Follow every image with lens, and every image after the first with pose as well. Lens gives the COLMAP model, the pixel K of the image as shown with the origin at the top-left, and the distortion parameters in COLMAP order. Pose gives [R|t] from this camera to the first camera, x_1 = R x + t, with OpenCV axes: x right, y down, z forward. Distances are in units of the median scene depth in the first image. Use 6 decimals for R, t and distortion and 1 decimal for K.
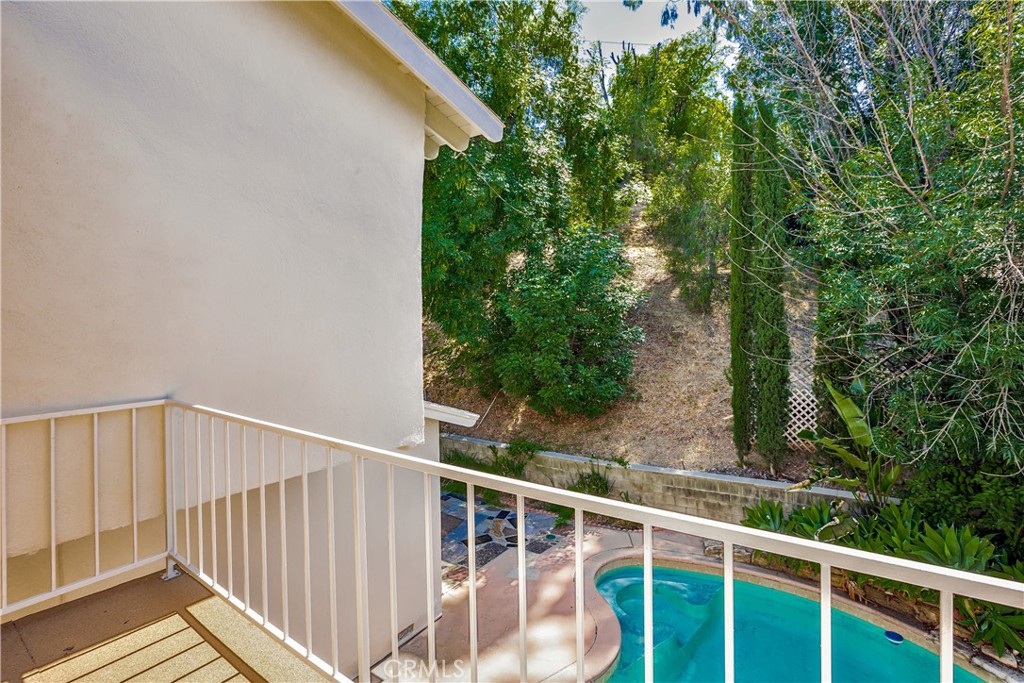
lens RADIAL K [[466.3, 0, 510.0], [0, 466.3, 334.0], [0, 0, 1]] dist [-0.013922, 0.002673]
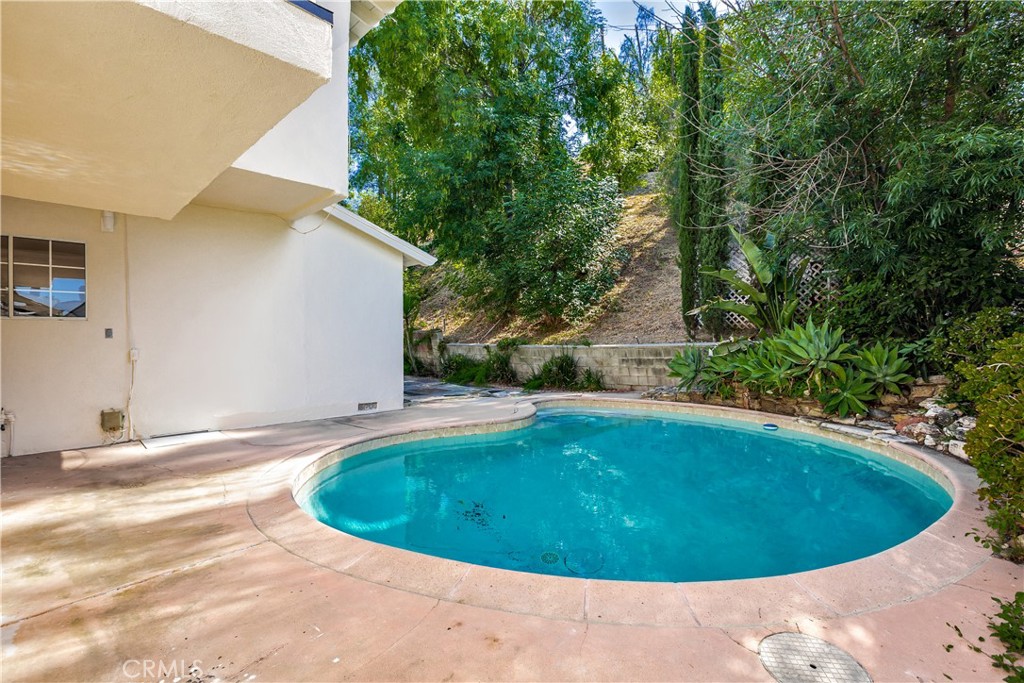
lens RADIAL K [[466.3, 0, 517.3], [0, 466.3, 345.3], [0, 0, 1]] dist [-0.013922, 0.002673]
pose [[0.990373, 0.006459, -0.138273, 0.232107], [-0.009584, 0.999713, -0.021944, 0.310251], [0.138092, 0.023058, 0.990151, -0.158721]]
